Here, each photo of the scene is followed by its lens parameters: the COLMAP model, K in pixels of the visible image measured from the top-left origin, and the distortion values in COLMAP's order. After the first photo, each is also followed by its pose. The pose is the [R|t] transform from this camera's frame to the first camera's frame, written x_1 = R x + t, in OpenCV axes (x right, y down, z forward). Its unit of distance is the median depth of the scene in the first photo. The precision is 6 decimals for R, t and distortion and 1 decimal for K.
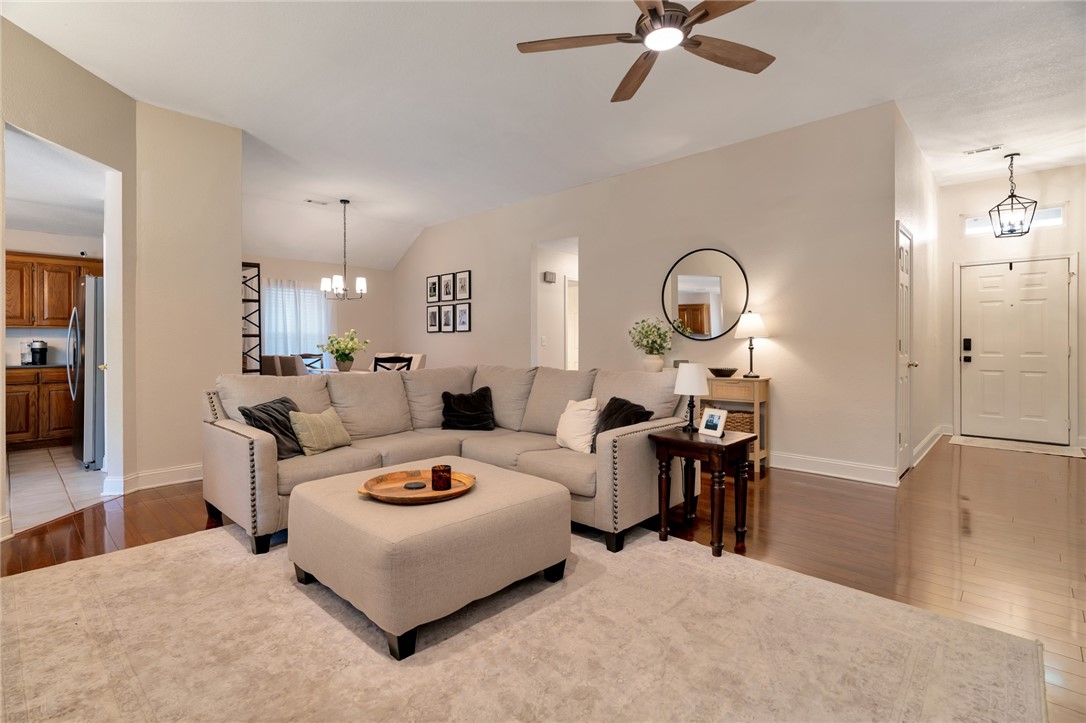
lens RADIAL K [[521.5, 0, 538.6], [0, 521.5, 343.1], [0, 0, 1]] dist [-0.012629, 0.003312]
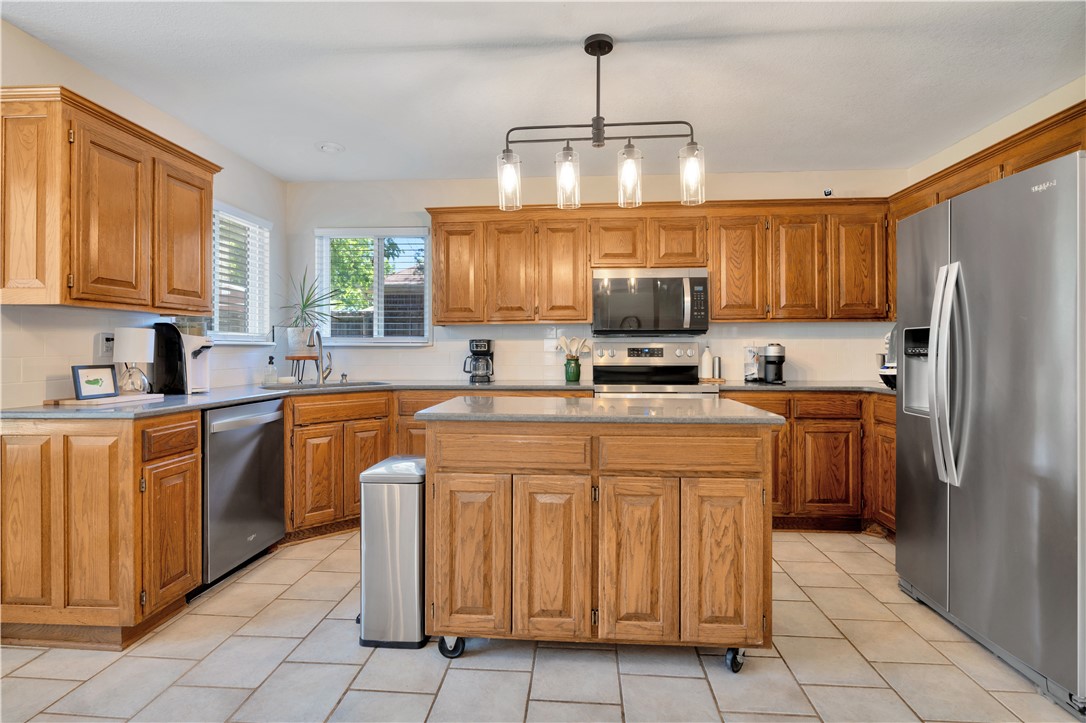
lens RADIAL K [[521.5, 0, 547.8], [0, 521.5, 346.3], [0, 0, 1]] dist [-0.012629, 0.003312]
pose [[0.645507, -0.000418, -0.763754, -0.672105], [-0.000031, 1.000000, -0.000573, -0.001205], [0.763754, 0.000393, 0.645507, 0.405839]]
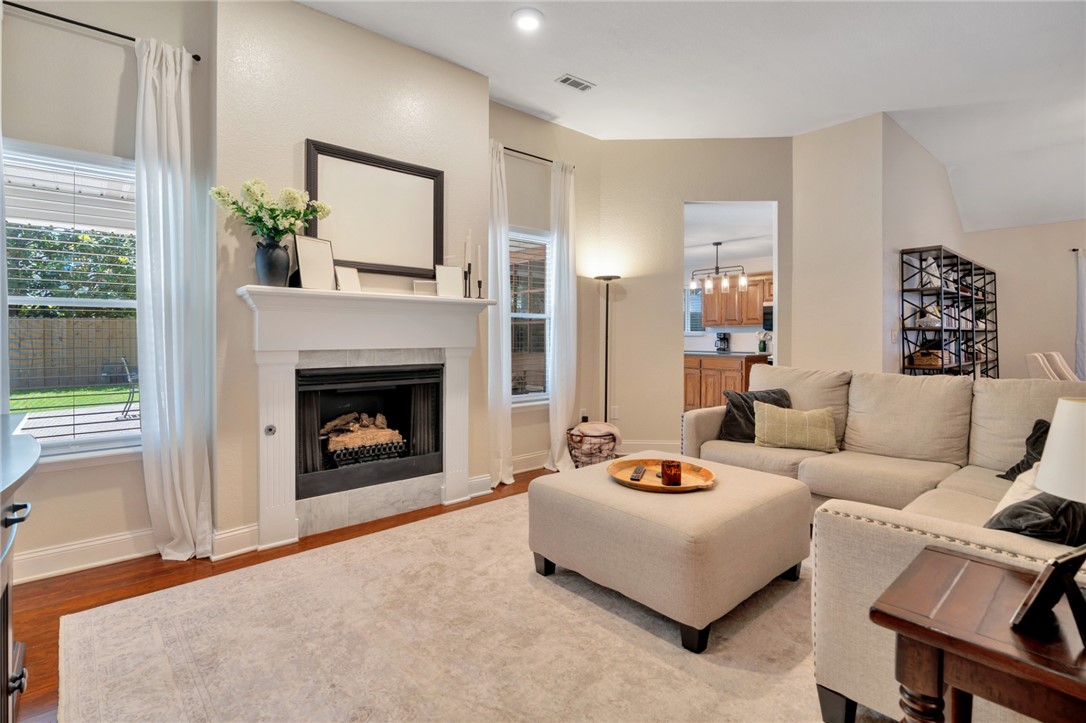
lens RADIAL K [[521.5, 0, 535.6], [0, 521.5, 337.0], [0, 0, 1]] dist [-0.012629, 0.003312]
pose [[-0.092935, 0.003038, -0.995668, 0.347906], [-0.004841, 0.999982, 0.003503, -0.000621], [0.995660, 0.005146, -0.092919, 0.362656]]
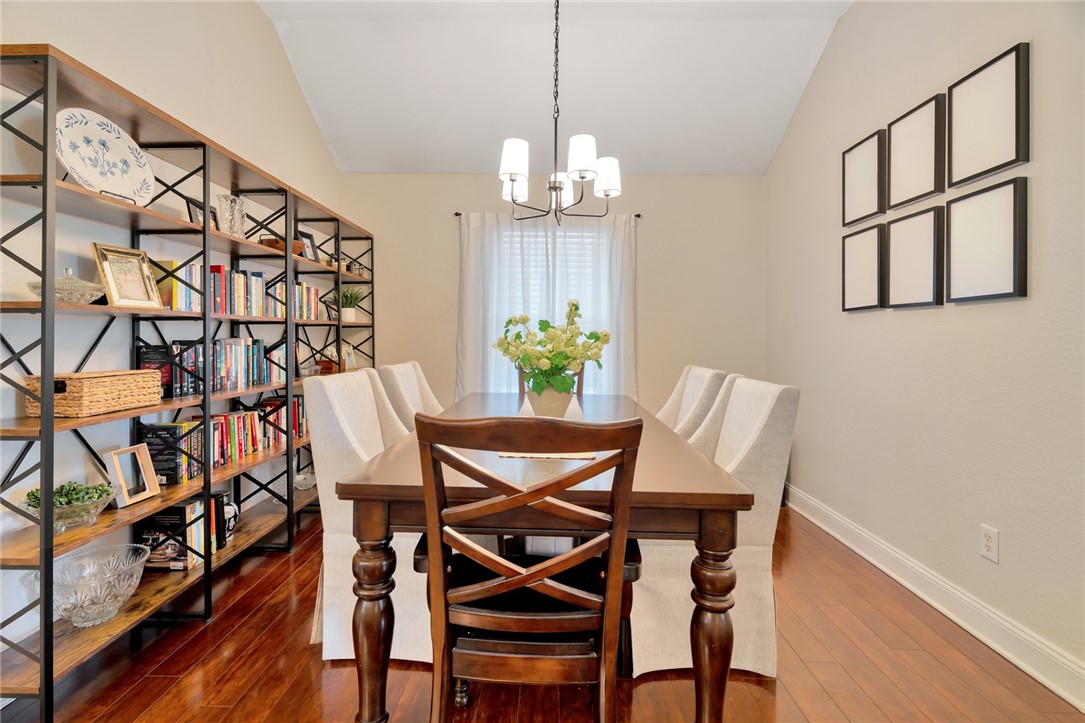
lens RADIAL K [[521.1, 0, 541.8], [0, 521.1, 335.6], [0, 0, 1]] dist [-0.012629, 0.003312]
pose [[0.681994, 0.005703, -0.731336, -0.145955], [-0.013493, 0.999898, -0.004785, -0.000968], [0.731233, 0.013131, 0.682001, 0.913271]]
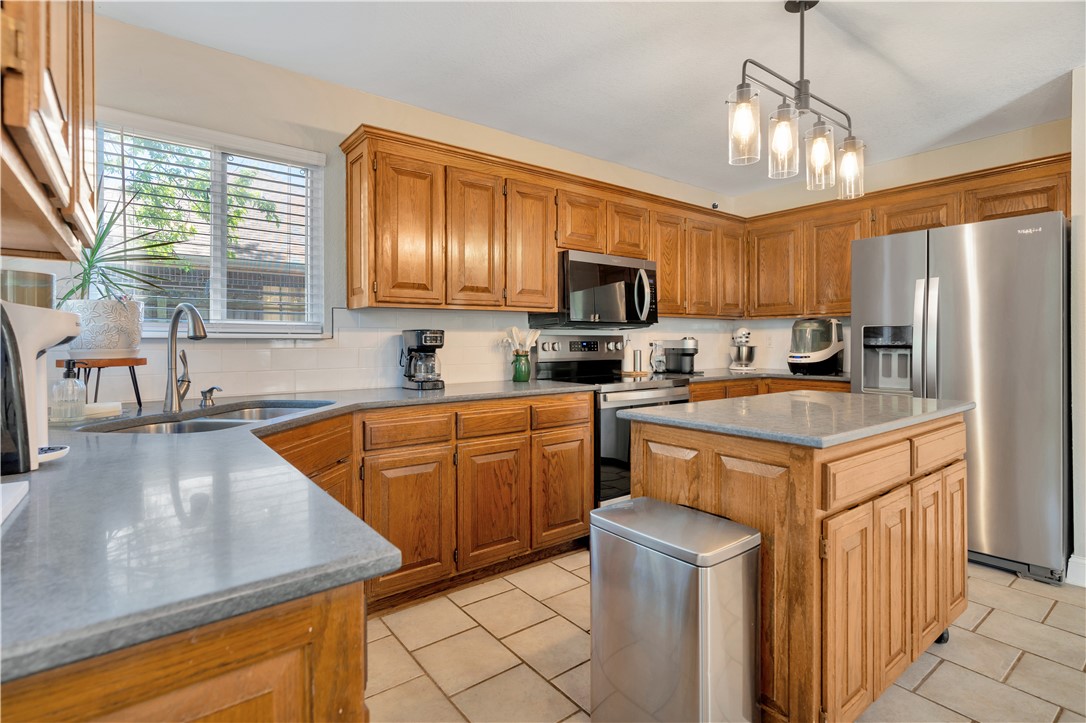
lens RADIAL K [[521.5, 0, 529.2], [0, 521.5, 341.6], [0, 0, 1]] dist [-0.012629, 0.003312]
pose [[0.986824, 0.002697, -0.161777, -1.069950], [-0.001993, 0.999988, 0.004514, -0.001688], [0.161788, -0.004133, 0.986817, 0.316816]]
